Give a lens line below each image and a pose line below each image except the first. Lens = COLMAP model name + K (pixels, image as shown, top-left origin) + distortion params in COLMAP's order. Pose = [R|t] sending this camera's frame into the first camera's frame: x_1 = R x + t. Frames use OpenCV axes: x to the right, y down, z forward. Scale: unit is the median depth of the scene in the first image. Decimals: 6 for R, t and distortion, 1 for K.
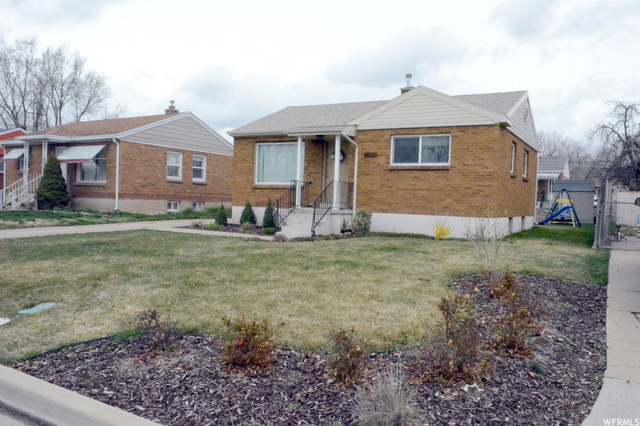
lens RADIAL K [[501.4, 0, 320.0], [0, 501.4, 213.0], [0, 0, 1]] dist [-0.006991, -0.001837]
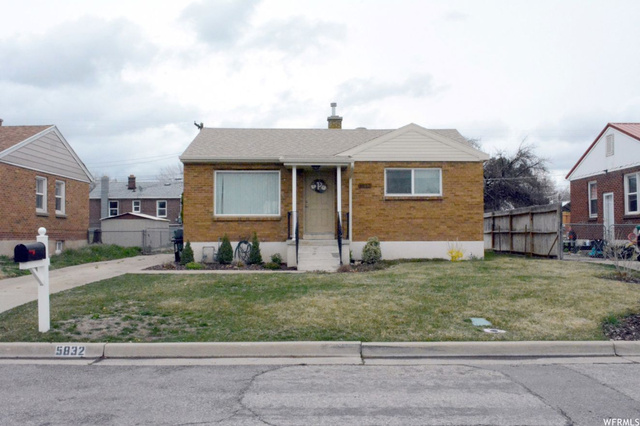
lens RADIAL K [[613.3, 0, 320.0], [0, 613.3, 213.0], [0, 0, 1]] dist [0.002069, 0.000984]
pose [[0.857188, -0.017014, 0.514723, -0.639667], [0.045671, 0.998028, -0.043068, -0.009733], [-0.512975, 0.060425, 0.856274, -0.030926]]
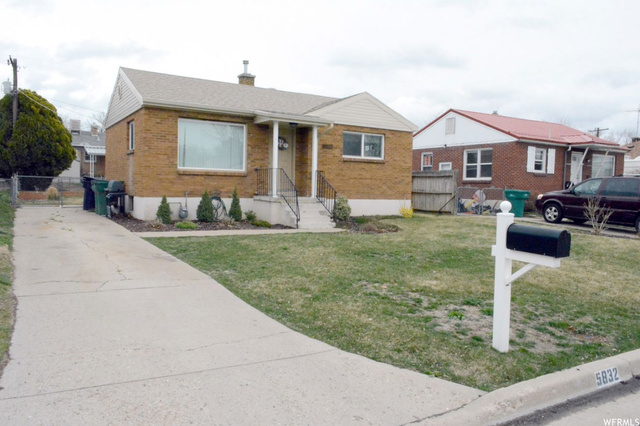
lens RADIAL K [[501.4, 0, 320.0], [0, 501.4, 213.0], [0, 0, 1]] dist [-0.006991, -0.001837]
pose [[0.474594, -0.067034, 0.877649, -0.889854], [0.015589, 0.997580, 0.067764, -0.046054], [-0.880067, -0.018479, 0.474490, 0.501459]]
